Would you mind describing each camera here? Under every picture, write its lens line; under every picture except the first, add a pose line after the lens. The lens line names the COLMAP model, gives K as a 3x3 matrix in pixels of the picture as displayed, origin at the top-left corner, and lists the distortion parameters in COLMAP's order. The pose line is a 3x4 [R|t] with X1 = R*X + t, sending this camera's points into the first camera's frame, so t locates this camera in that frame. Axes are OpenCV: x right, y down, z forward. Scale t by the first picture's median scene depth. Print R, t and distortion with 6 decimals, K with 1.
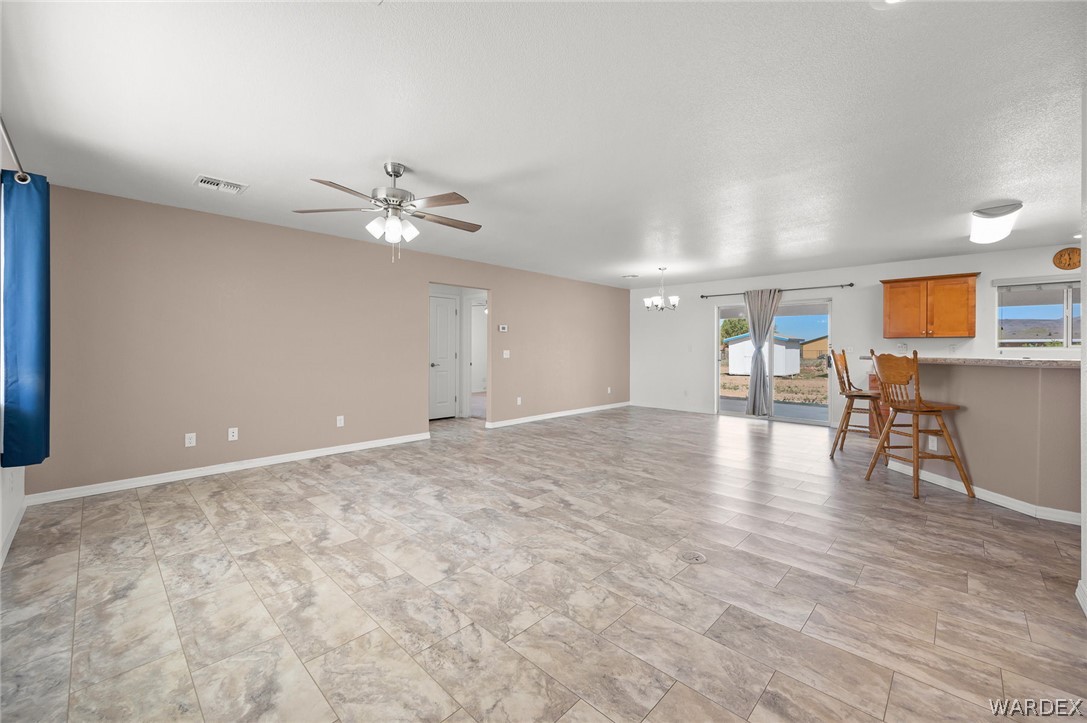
lens RADIAL K [[430.1, 0, 550.1], [0, 430.1, 351.7], [0, 0, 1]] dist [0.000437, 0.000121]
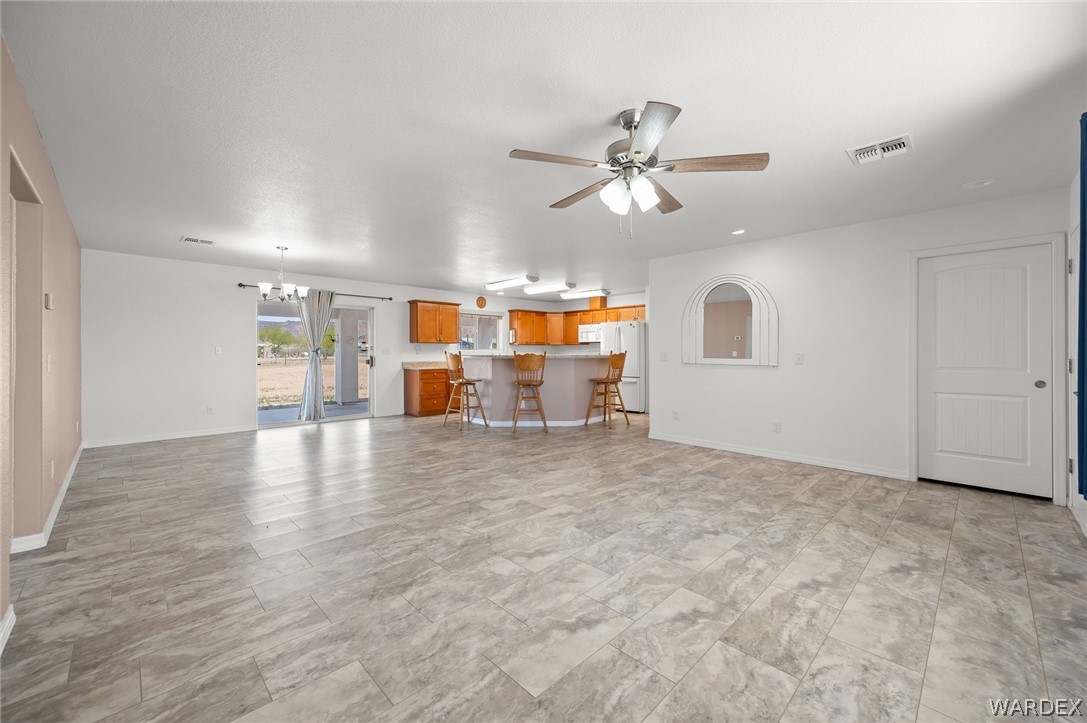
lens RADIAL K [[430.1, 0, 550.1], [0, 430.1, 351.7], [0, 0, 1]] dist [0.000437, 0.000121]
pose [[0.036915, -0.001098, 0.999318, -1.193777], [0.011311, 0.999936, 0.000681, 0.001047], [-0.999254, 0.011278, 0.036925, 1.163176]]
